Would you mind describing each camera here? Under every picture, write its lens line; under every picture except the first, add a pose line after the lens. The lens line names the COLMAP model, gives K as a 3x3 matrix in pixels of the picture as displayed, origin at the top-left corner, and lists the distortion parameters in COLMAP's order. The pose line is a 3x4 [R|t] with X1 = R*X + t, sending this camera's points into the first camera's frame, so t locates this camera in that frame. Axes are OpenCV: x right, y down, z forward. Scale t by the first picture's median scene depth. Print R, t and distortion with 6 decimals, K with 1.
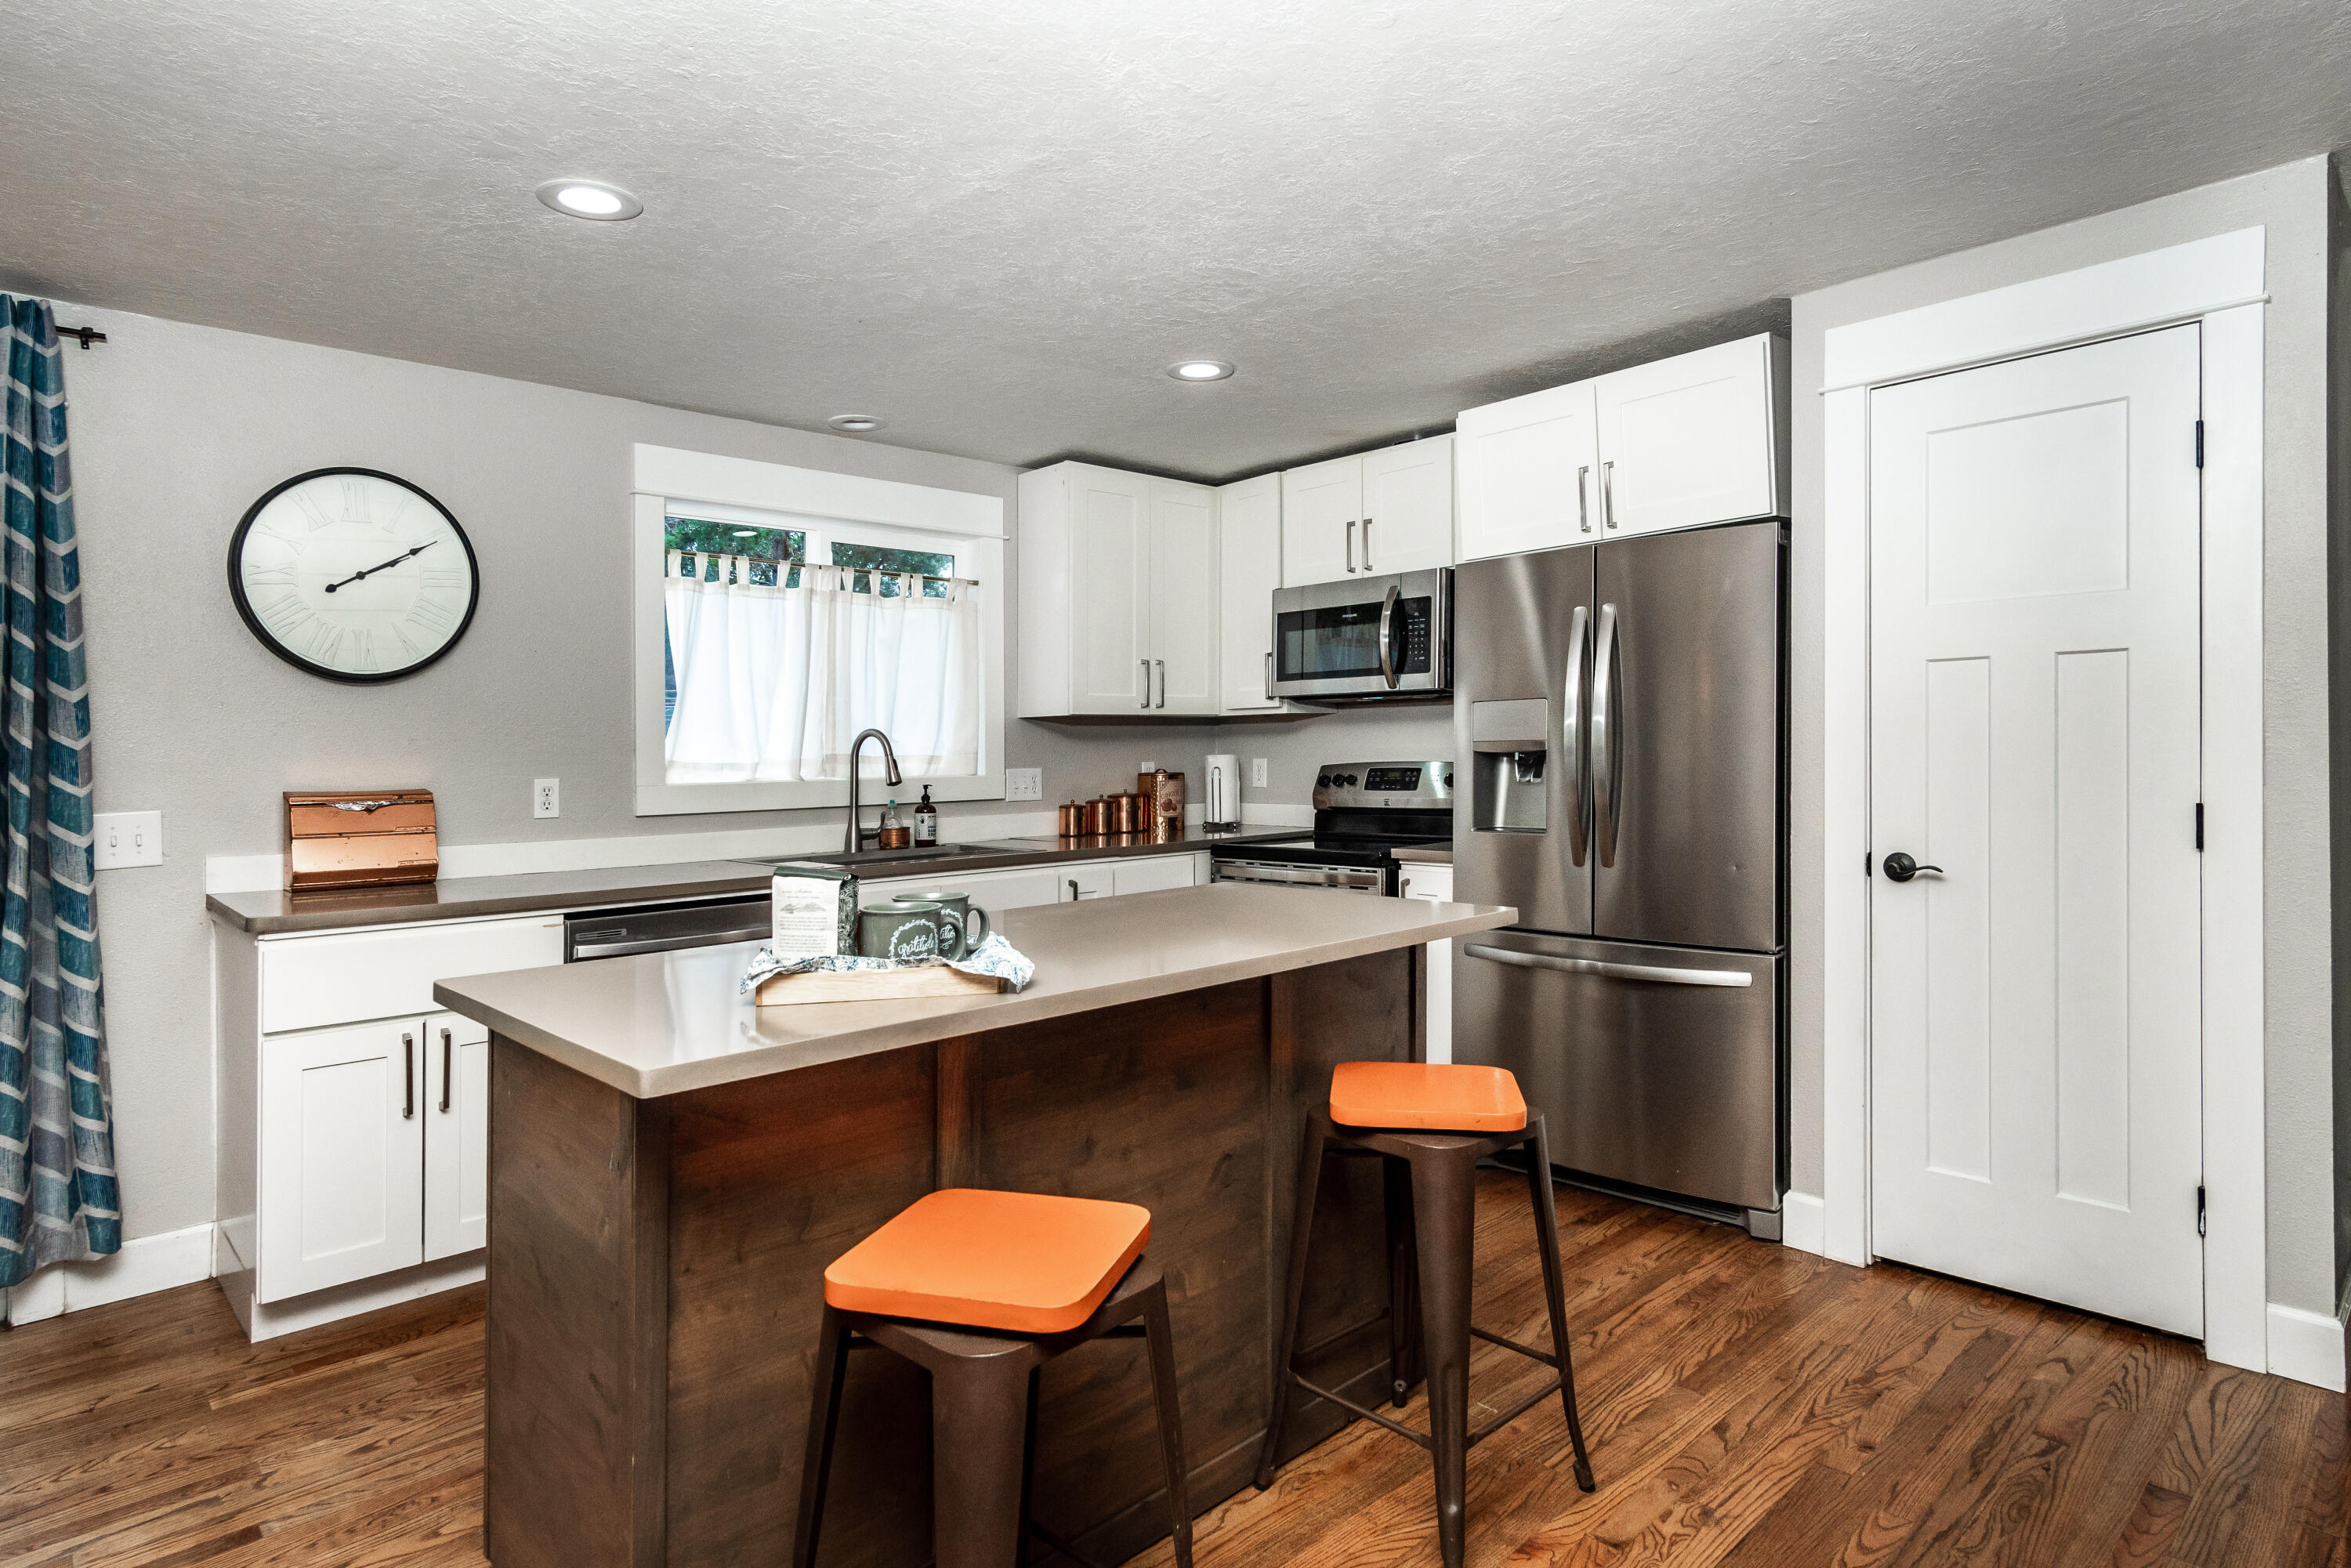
lens RADIAL K [[1276.1, 0, 1171.6], [0, 1276.1, 721.8], [0, 0, 1]] dist [0.005297, 0.001290]
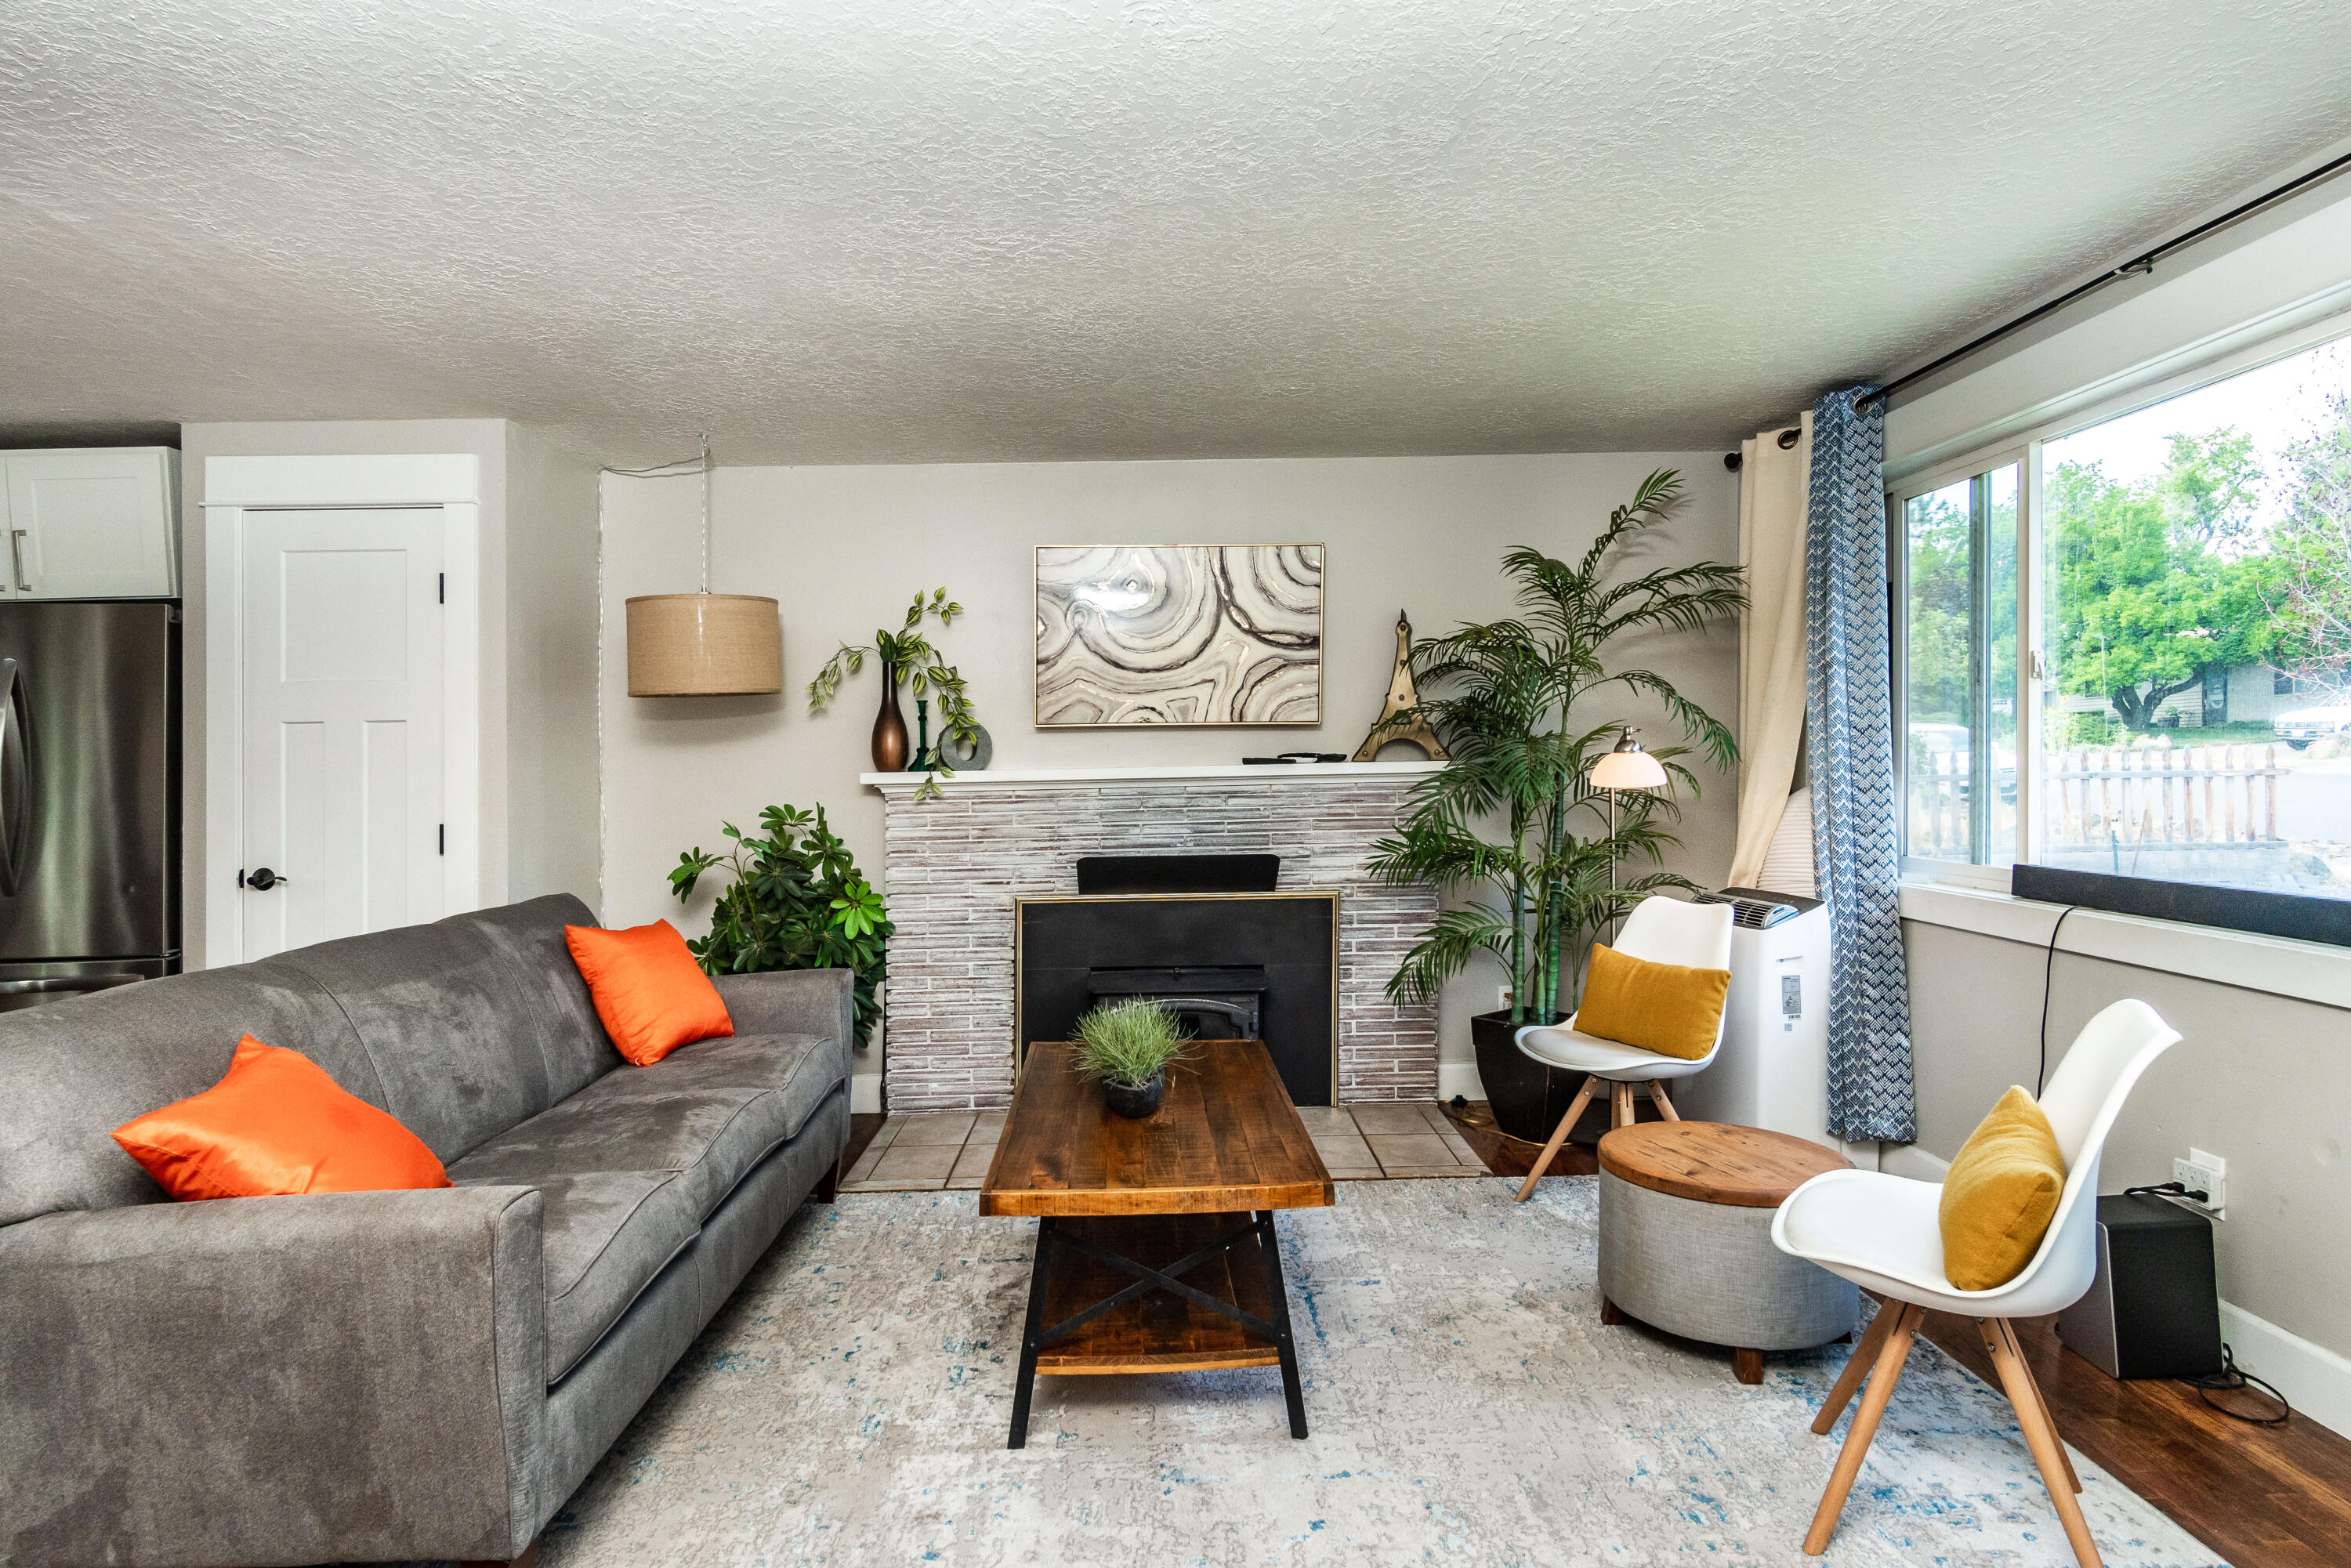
lens RADIAL K [[1260.7, 0, 1176.2], [0, 1260.7, 764.5], [0, 0, 1]] dist [0.005456, 0.001688]
pose [[0.671954, 0.006441, 0.740564, 0.169680], [-0.013032, 0.999910, 0.003129, -0.013767], [-0.740478, -0.011754, 0.671978, -0.401678]]
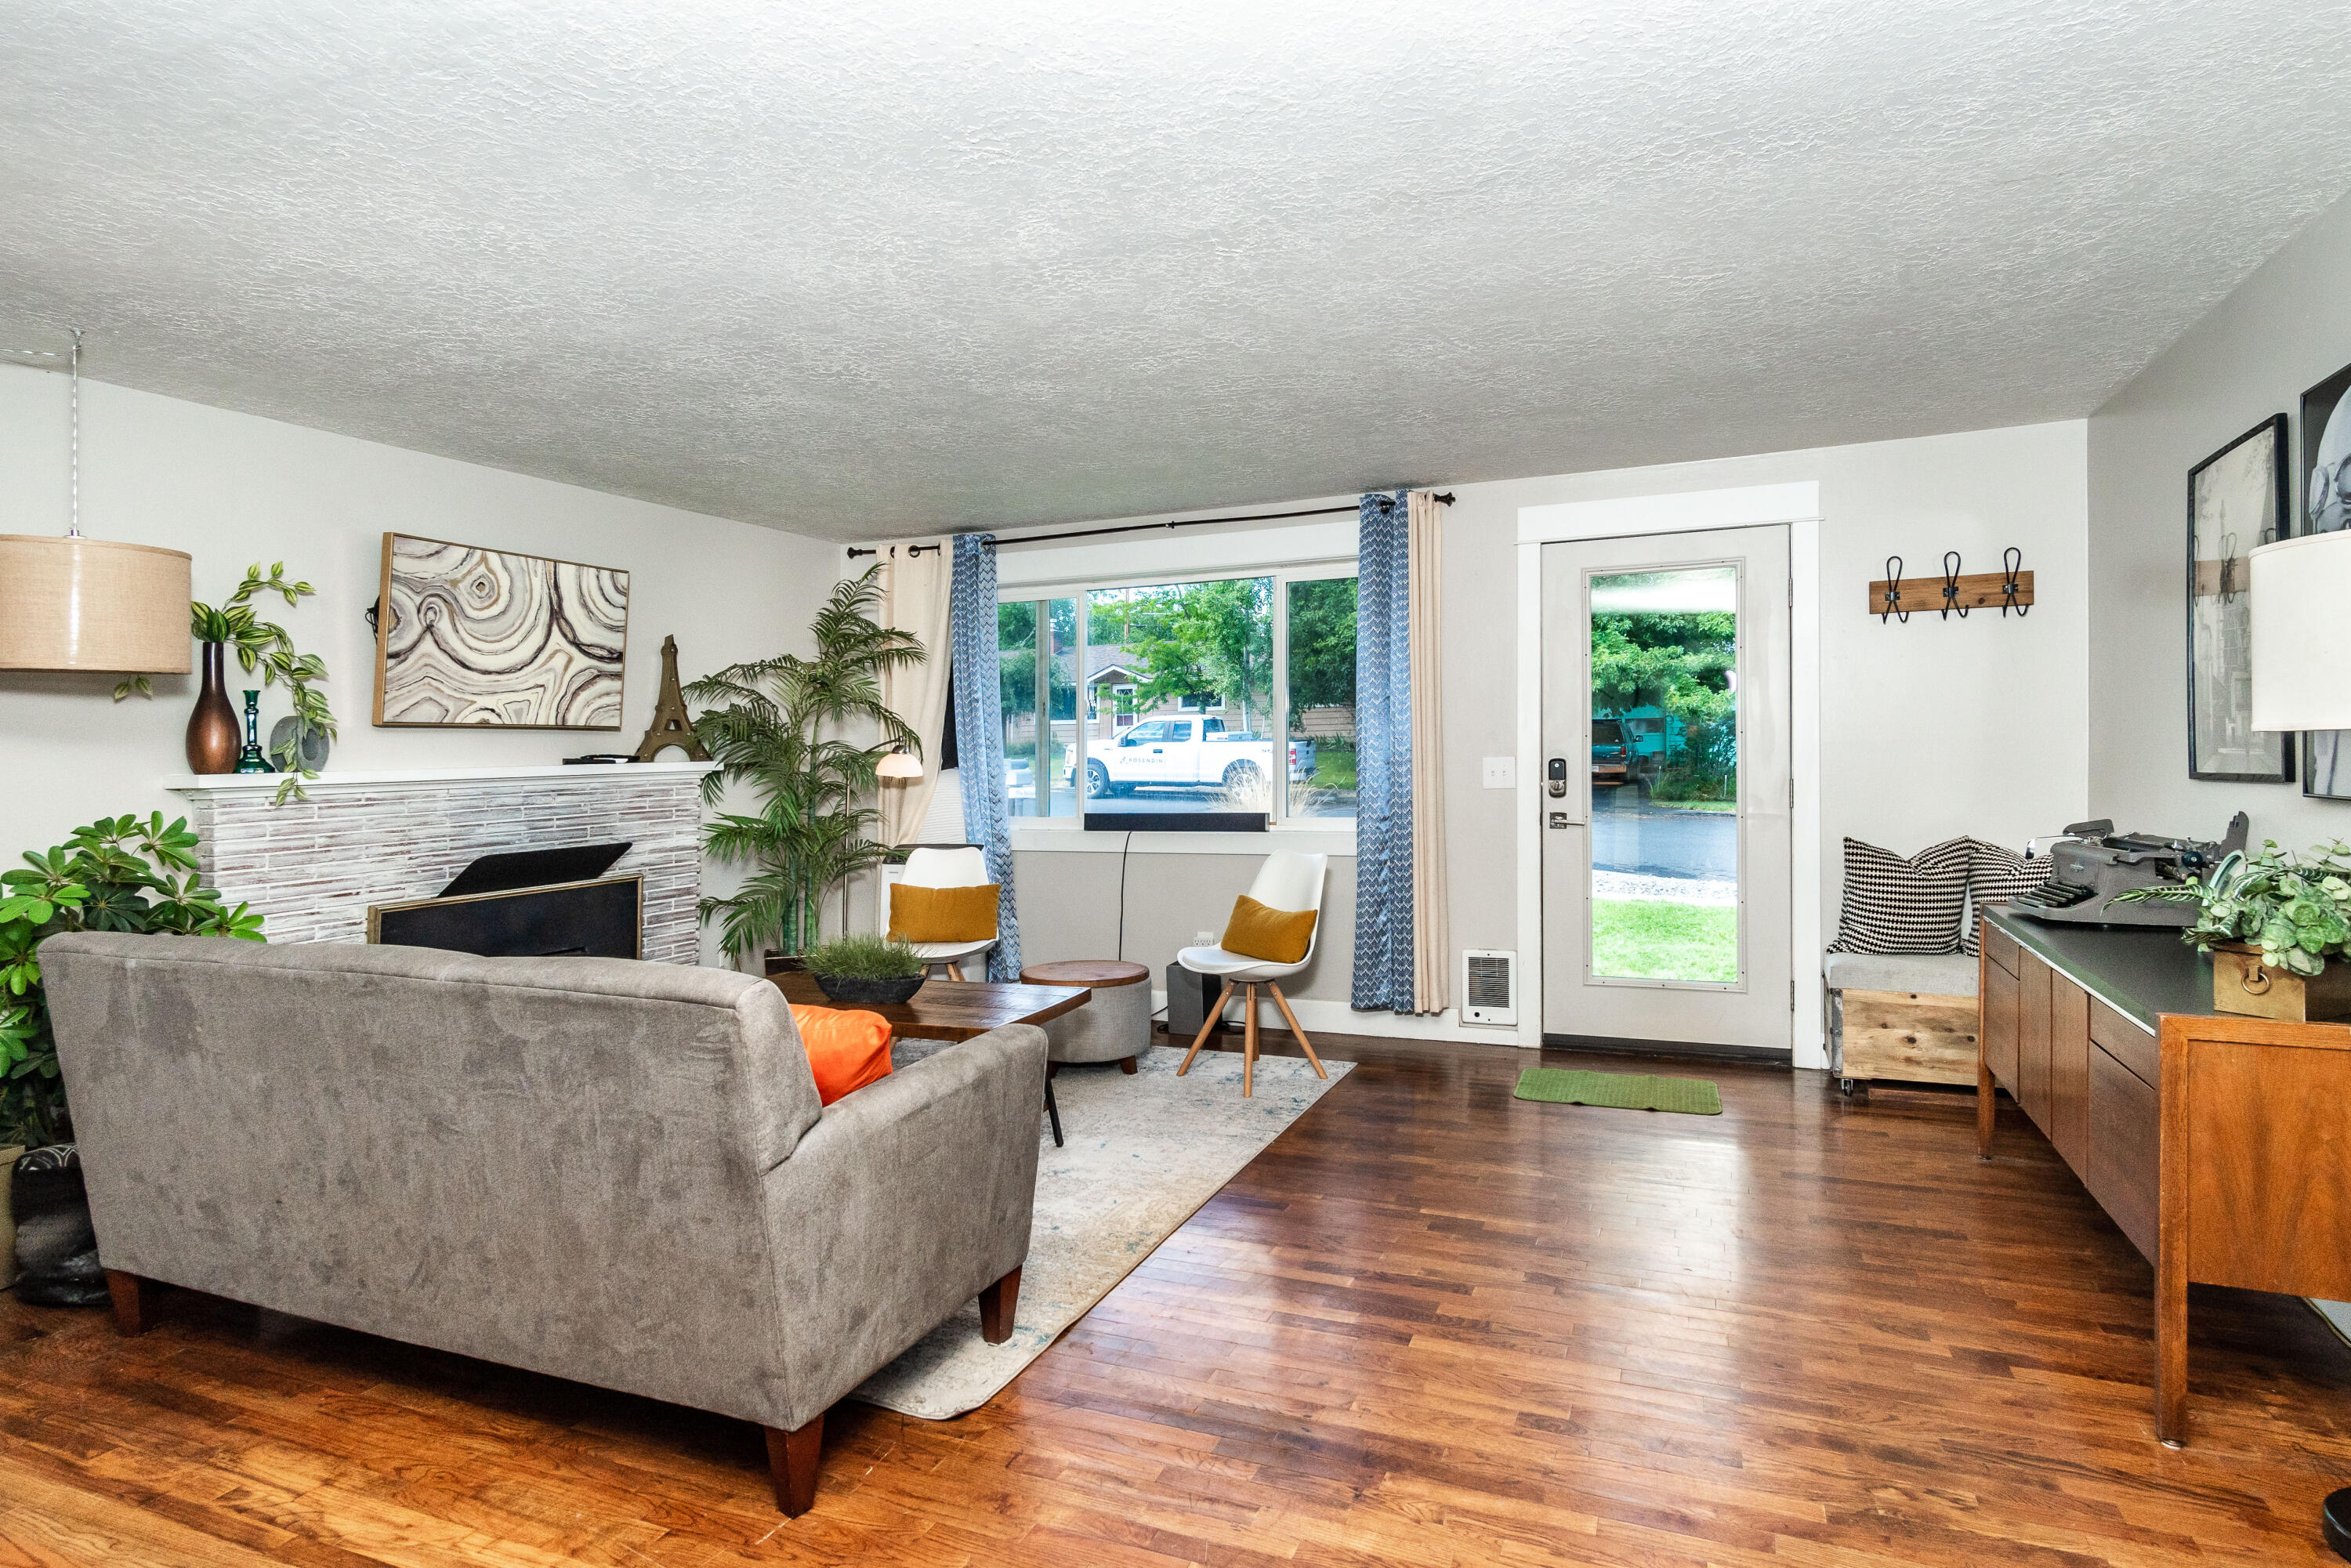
lens RADIAL K [[1251.5, 0, 1175.5], [0, 1251.5, 784.0], [0, 0, 1]] dist [0.006403, 0.000923]
pose [[-0.396870, 0.003538, 0.917868, -0.283271], [0.007474, 0.999972, -0.000623, 0.011587], [-0.917845, 0.006612, -0.396885, 0.219016]]
